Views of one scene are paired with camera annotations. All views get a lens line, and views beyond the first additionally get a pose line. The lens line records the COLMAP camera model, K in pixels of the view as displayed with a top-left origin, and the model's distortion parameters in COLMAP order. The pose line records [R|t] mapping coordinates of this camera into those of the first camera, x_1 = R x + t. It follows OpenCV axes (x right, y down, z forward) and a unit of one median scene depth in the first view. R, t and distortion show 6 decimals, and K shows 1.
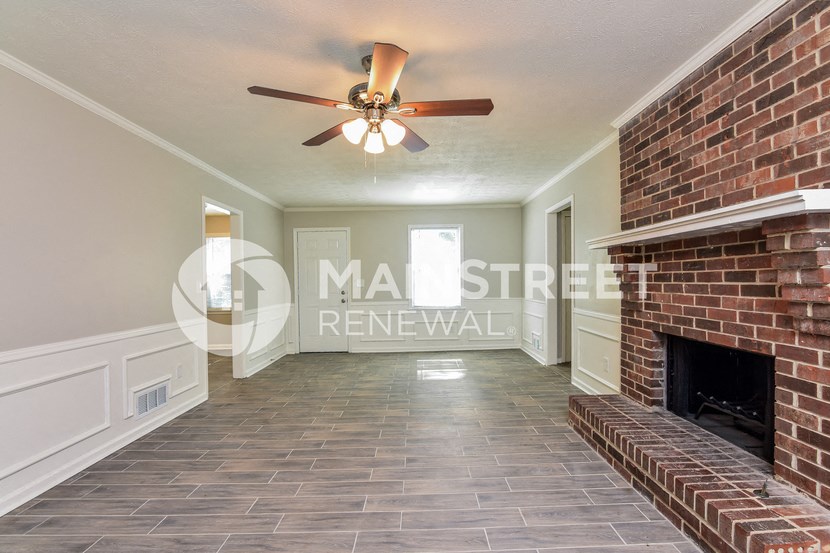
lens RADIAL K [[393.1, 0, 414.0], [0, 393.1, 298.6], [0, 0, 1]] dist [-0.010615, -0.000378]
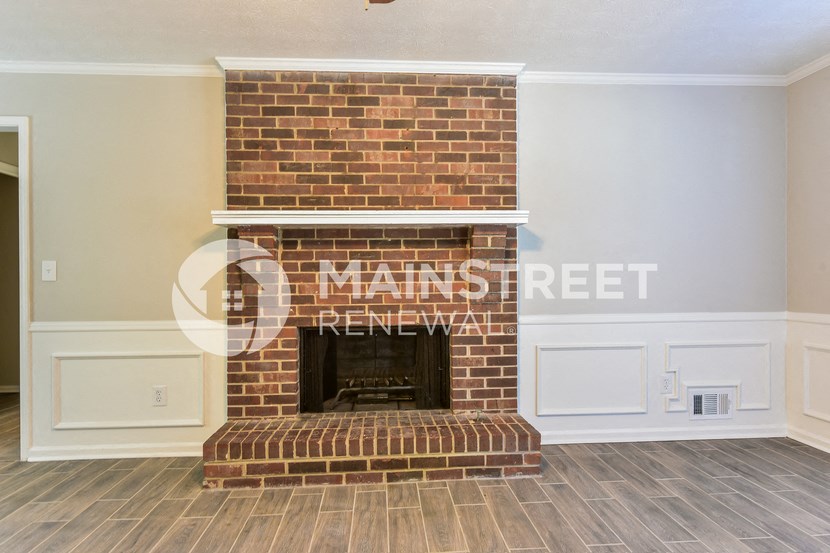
lens RADIAL K [[507.7, 0, 420.9], [0, 507.7, 294.7], [0, 0, 1]] dist [0.008121, -0.000580]
pose [[-0.071392, -0.021249, 0.997222, -0.690285], [0.055208, 0.998156, 0.025221, -0.005040], [-0.995919, 0.056856, -0.070087, 0.999284]]
